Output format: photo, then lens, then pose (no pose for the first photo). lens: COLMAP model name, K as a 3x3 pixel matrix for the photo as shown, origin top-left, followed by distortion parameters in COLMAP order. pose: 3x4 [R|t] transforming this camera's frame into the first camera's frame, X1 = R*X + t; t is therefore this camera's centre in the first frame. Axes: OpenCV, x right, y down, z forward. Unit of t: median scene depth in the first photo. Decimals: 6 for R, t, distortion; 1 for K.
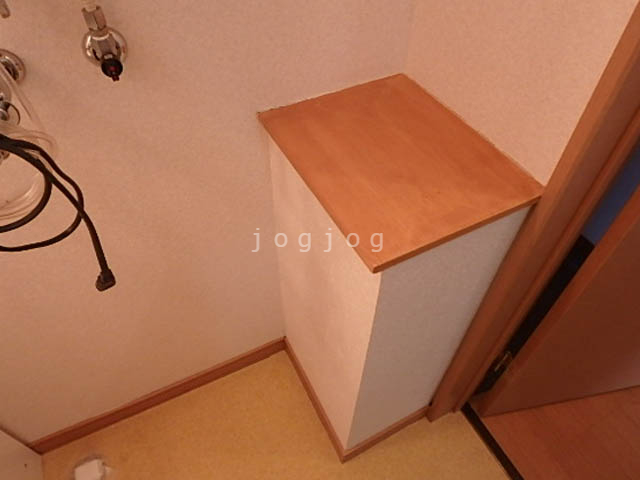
lens RADIAL K [[455.2, 0, 318.3], [0, 455.2, 239.6], [0, 0, 1]] dist [-0.042555, 0.006041]
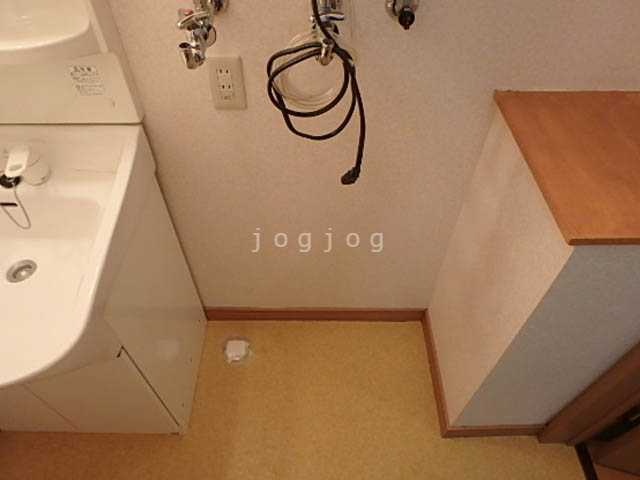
lens RADIAL K [[455.2, 0, 318.3], [0, 455.2, 239.6], [0, 0, 1]] dist [-0.042555, 0.006041]
pose [[0.895735, 0.331984, -0.295712, -0.066246], [-0.327683, 0.942512, 0.065541, 0.119021], [0.300471, 0.038193, 0.953026, -0.148267]]
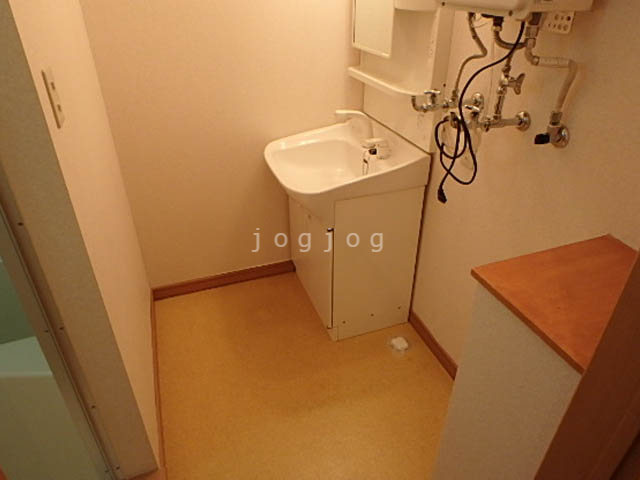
lens RADIAL K [[455.2, 0, 318.3], [0, 455.2, 239.6], [0, 0, 1]] dist [-0.042555, 0.006041]
pose [[-0.106363, 0.508429, -0.854510, 0.927813], [-0.748391, 0.524892, 0.405462, -0.147507], [0.654674, 0.682633, 0.324674, 0.027509]]
